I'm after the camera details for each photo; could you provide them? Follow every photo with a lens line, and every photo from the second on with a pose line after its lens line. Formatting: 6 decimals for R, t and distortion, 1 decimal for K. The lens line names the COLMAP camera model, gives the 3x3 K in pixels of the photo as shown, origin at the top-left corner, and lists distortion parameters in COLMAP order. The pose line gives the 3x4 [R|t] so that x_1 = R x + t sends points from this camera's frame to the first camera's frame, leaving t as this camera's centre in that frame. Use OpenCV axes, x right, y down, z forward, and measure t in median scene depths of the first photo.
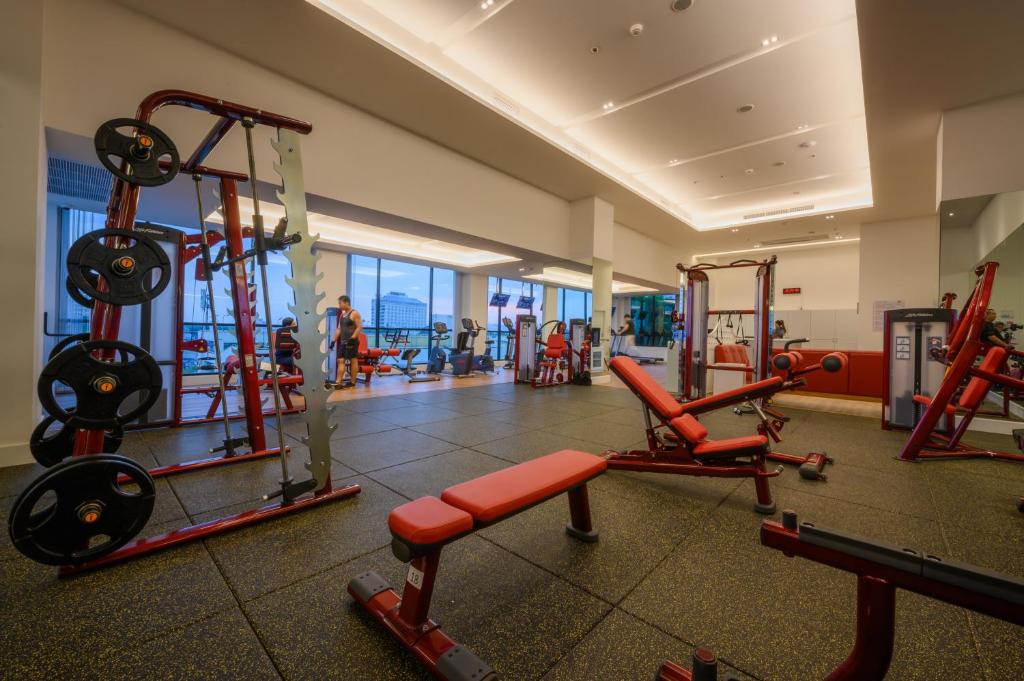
lens RADIAL K [[405.5, 0, 512.0], [0, 405.5, 340.5], [0, 0, 1]] dist [-0.001850, -0.000179]
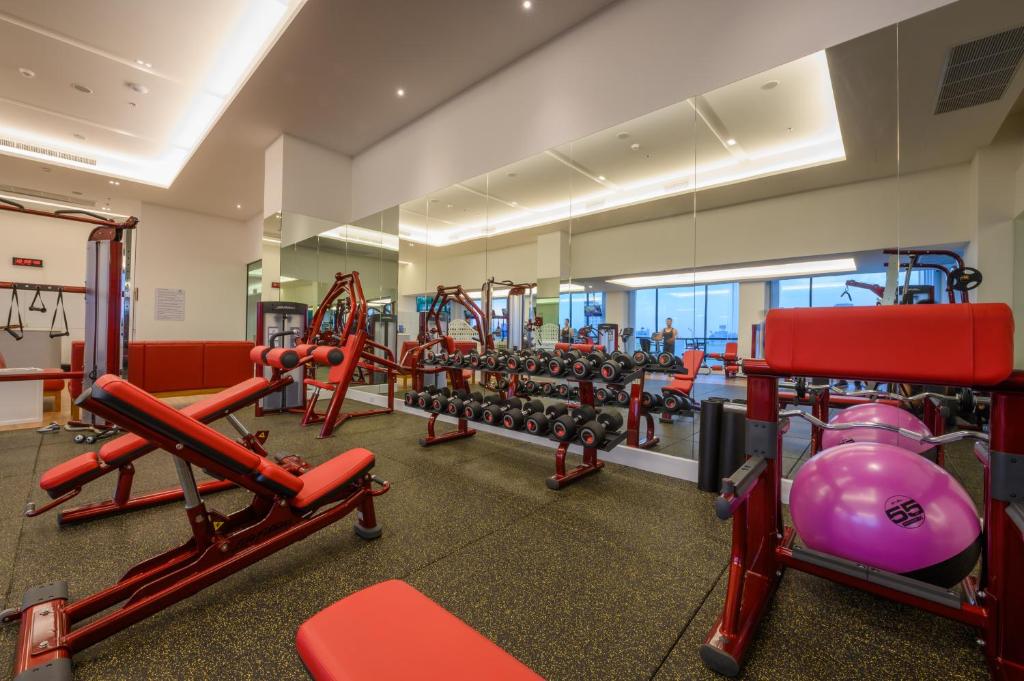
lens RADIAL K [[405.5, 0, 512.0], [0, 405.5, 340.5], [0, 0, 1]] dist [-0.001850, -0.000179]
pose [[0.028001, -0.035528, 0.998976, -0.075513], [0.002060, 0.999368, 0.035485, -0.007733], [-0.999606, 0.001064, 0.028056, 0.244055]]
